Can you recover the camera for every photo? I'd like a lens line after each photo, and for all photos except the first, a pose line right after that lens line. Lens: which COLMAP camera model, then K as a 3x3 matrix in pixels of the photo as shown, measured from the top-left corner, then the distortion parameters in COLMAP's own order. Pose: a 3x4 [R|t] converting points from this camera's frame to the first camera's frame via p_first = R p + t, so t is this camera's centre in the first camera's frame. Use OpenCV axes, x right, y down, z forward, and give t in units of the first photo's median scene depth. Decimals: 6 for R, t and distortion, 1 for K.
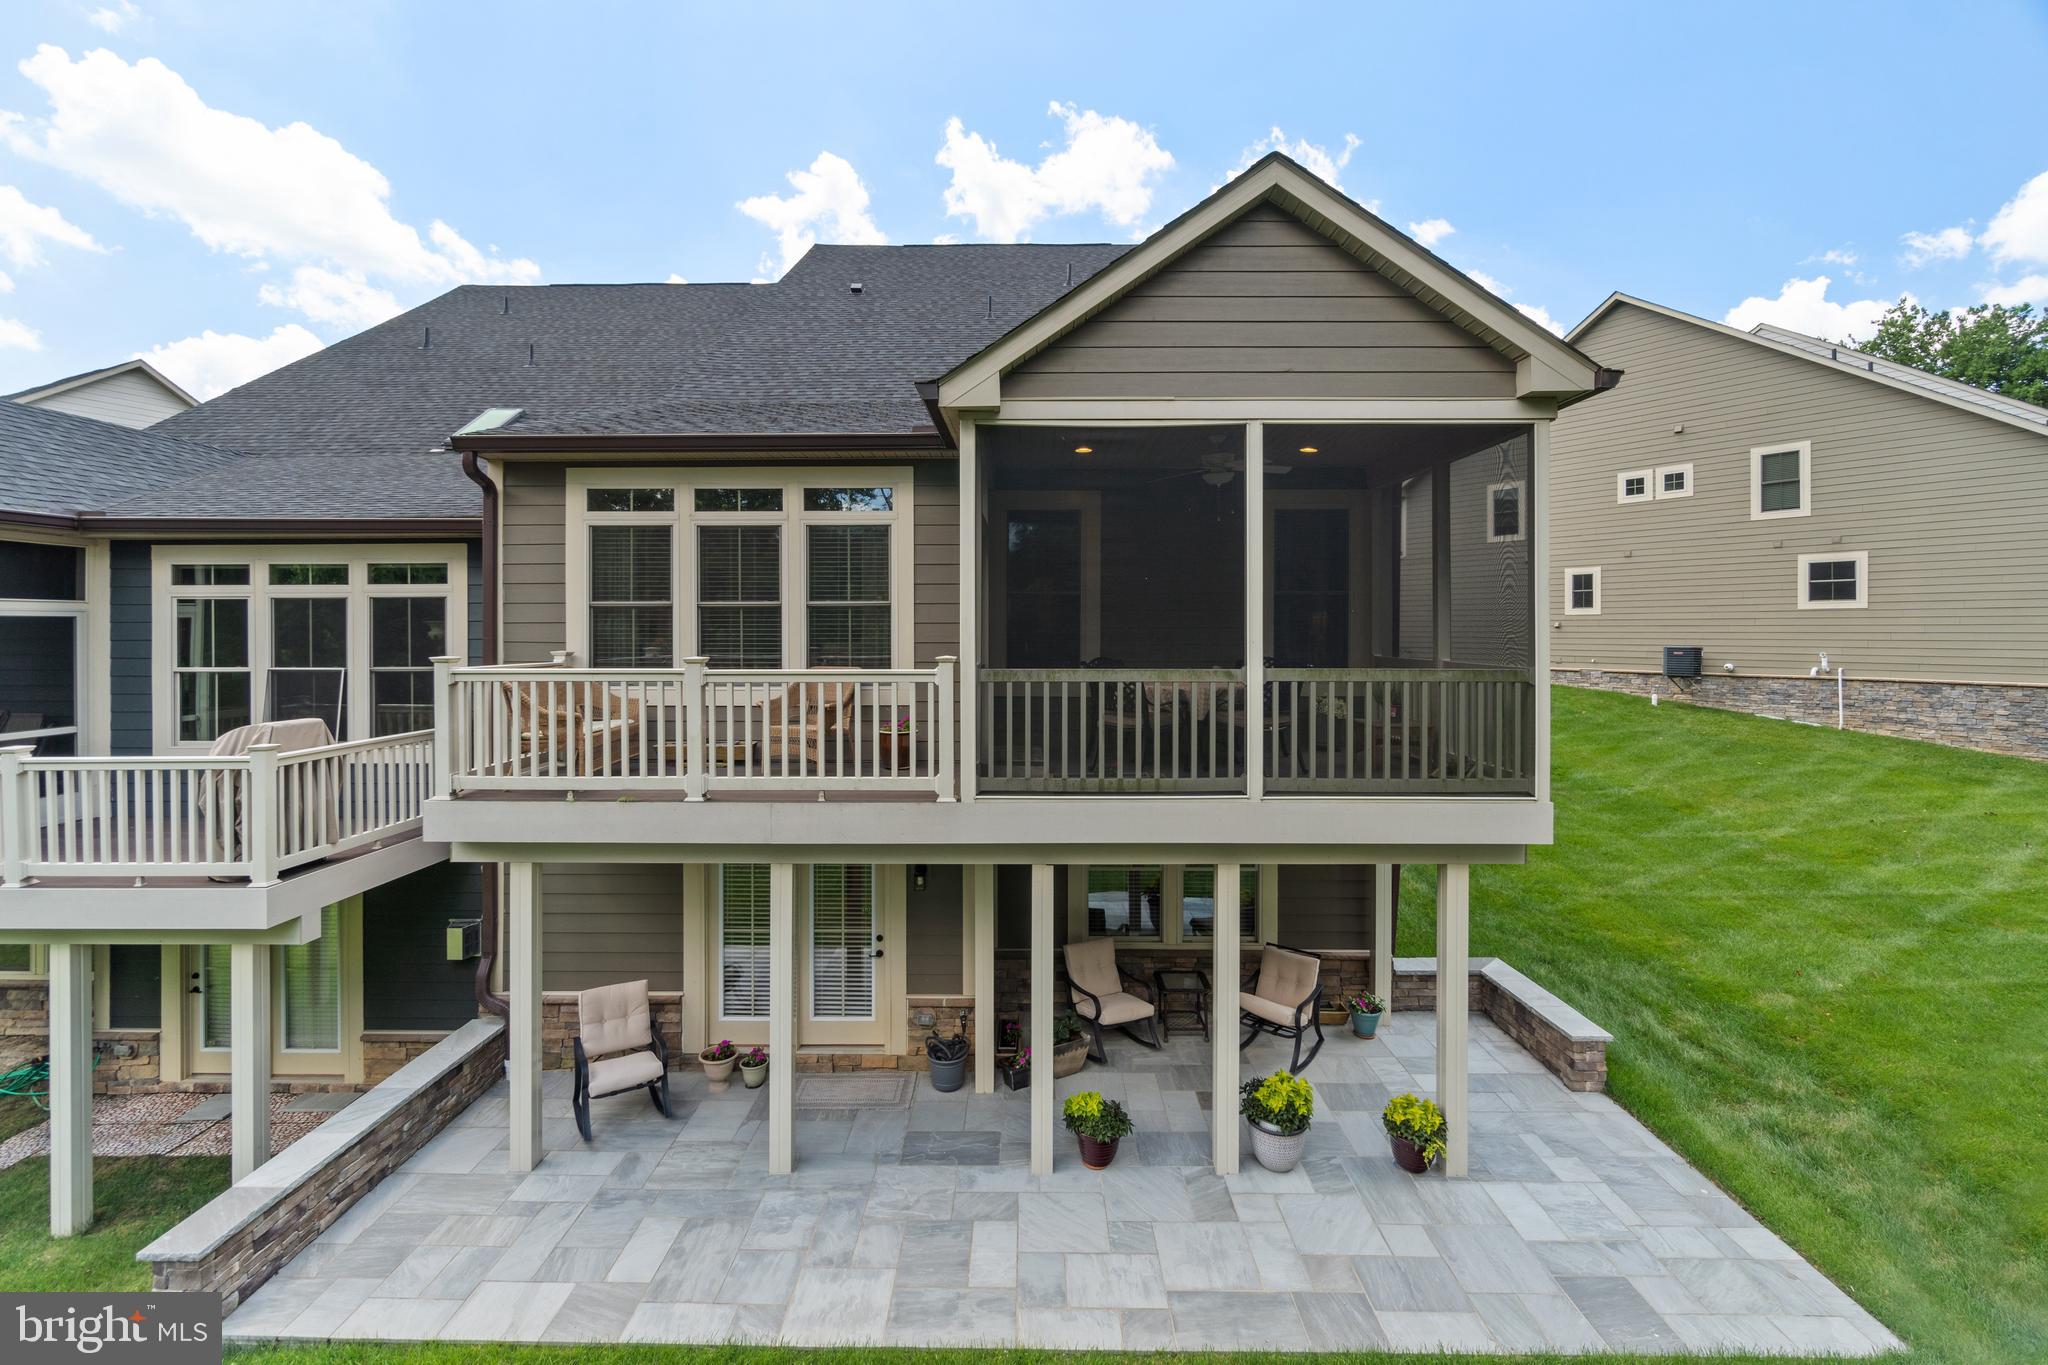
lens RADIAL K [[878.6, 0, 1022.1], [0, 878.6, 661.9], [0, 0, 1]] dist [-0.006486, 0.000655]
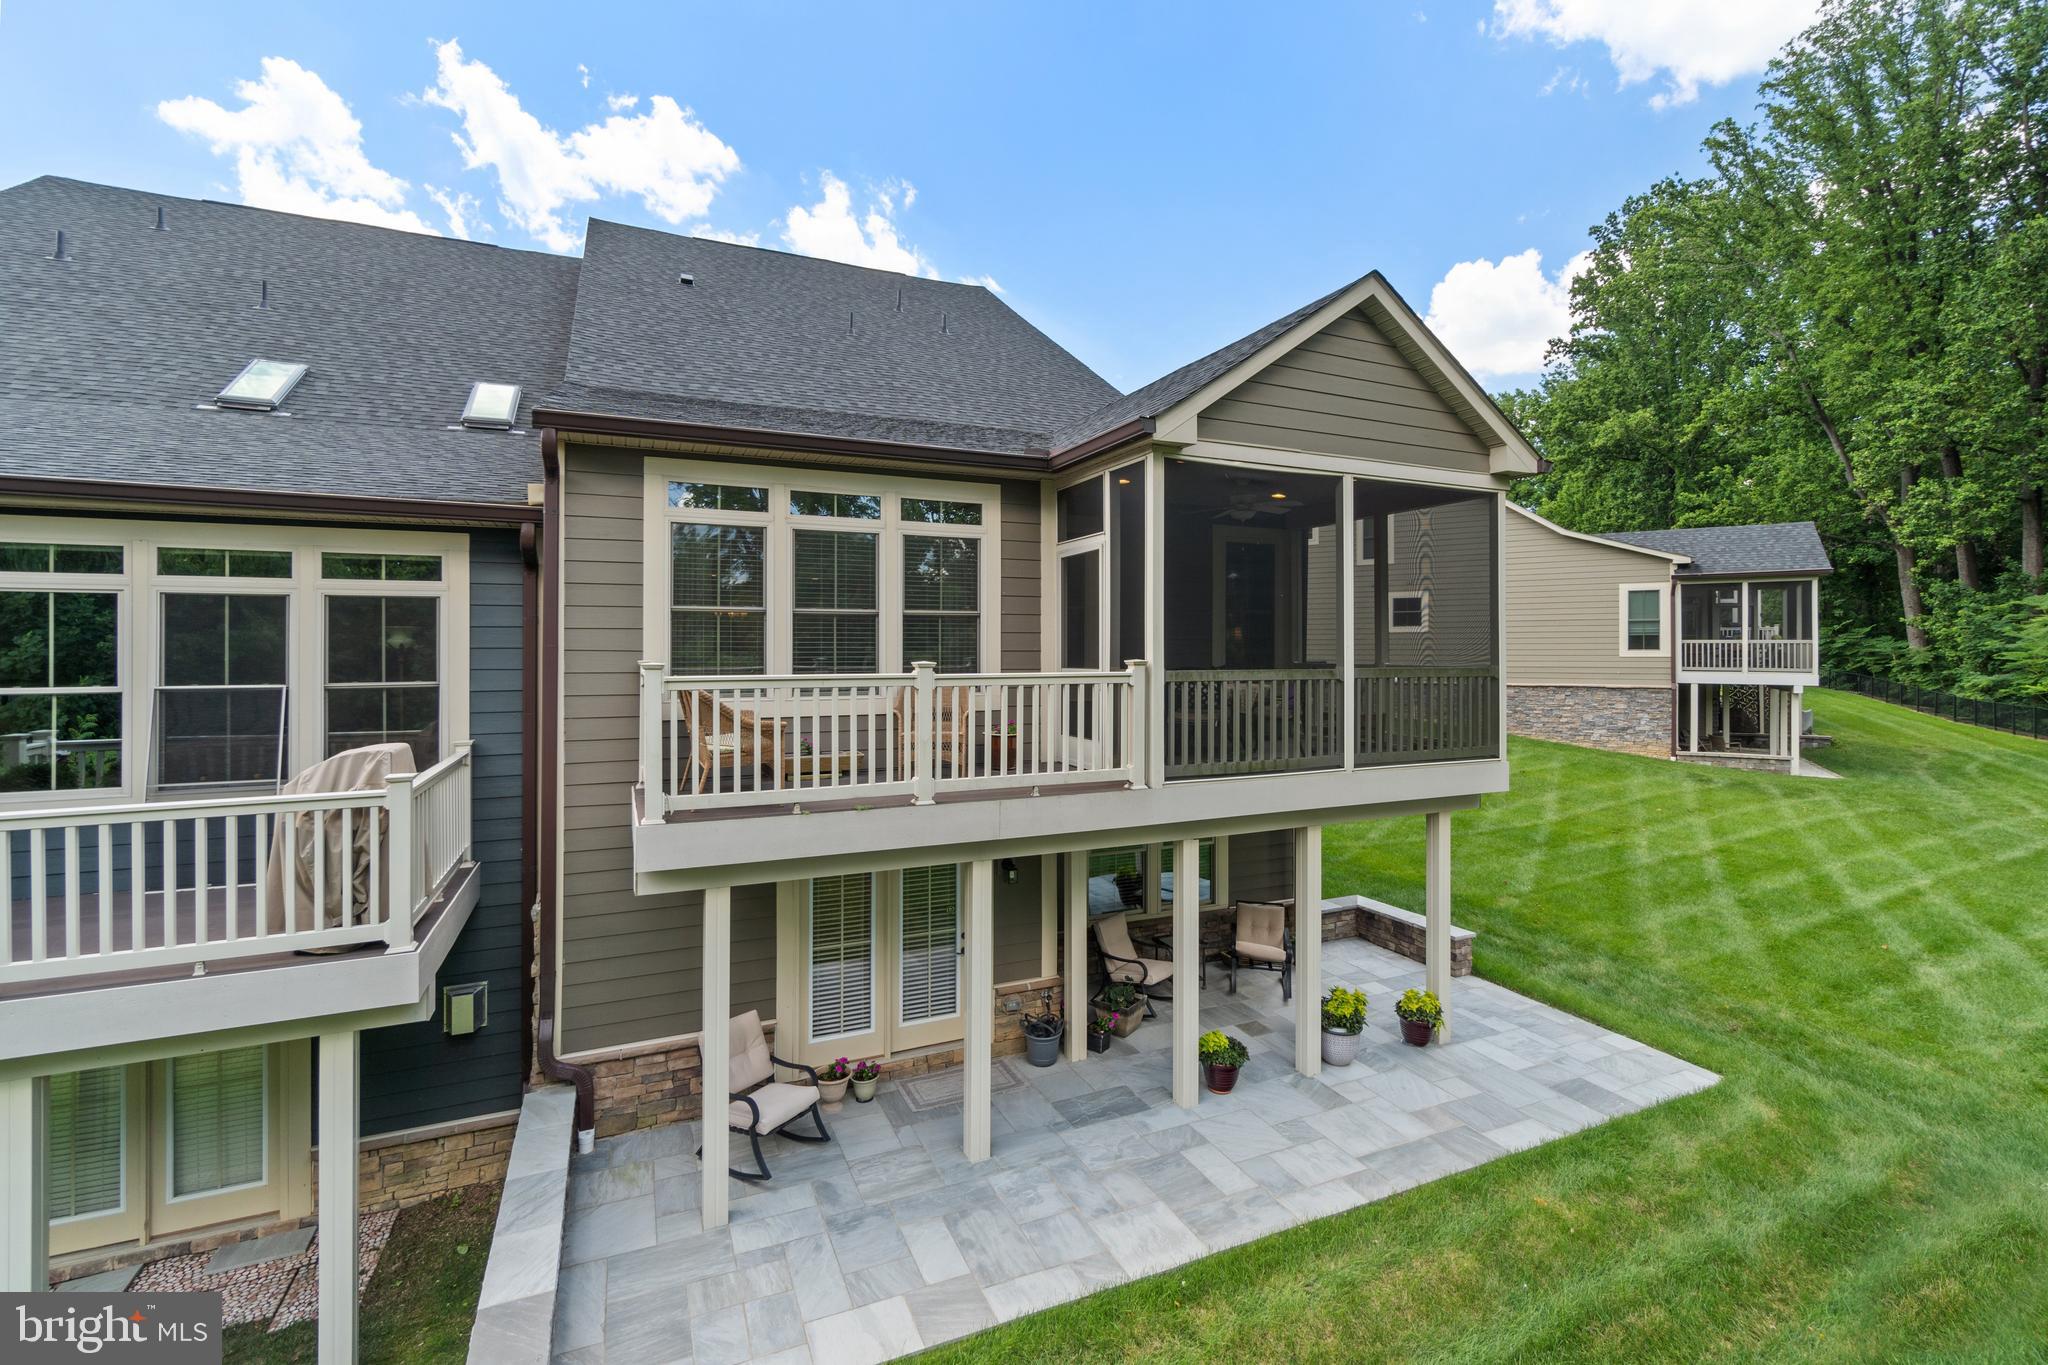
lens RADIAL K [[878.6, 0, 989.0], [0, 878.6, 679.5], [0, 0, 1]] dist [-0.006486, 0.000655]
pose [[0.912960, -0.013116, 0.407839, -0.592973], [0.014924, 0.999888, -0.001254, 0.014210], [-0.407777, 0.007231, 0.913053, 0.039118]]
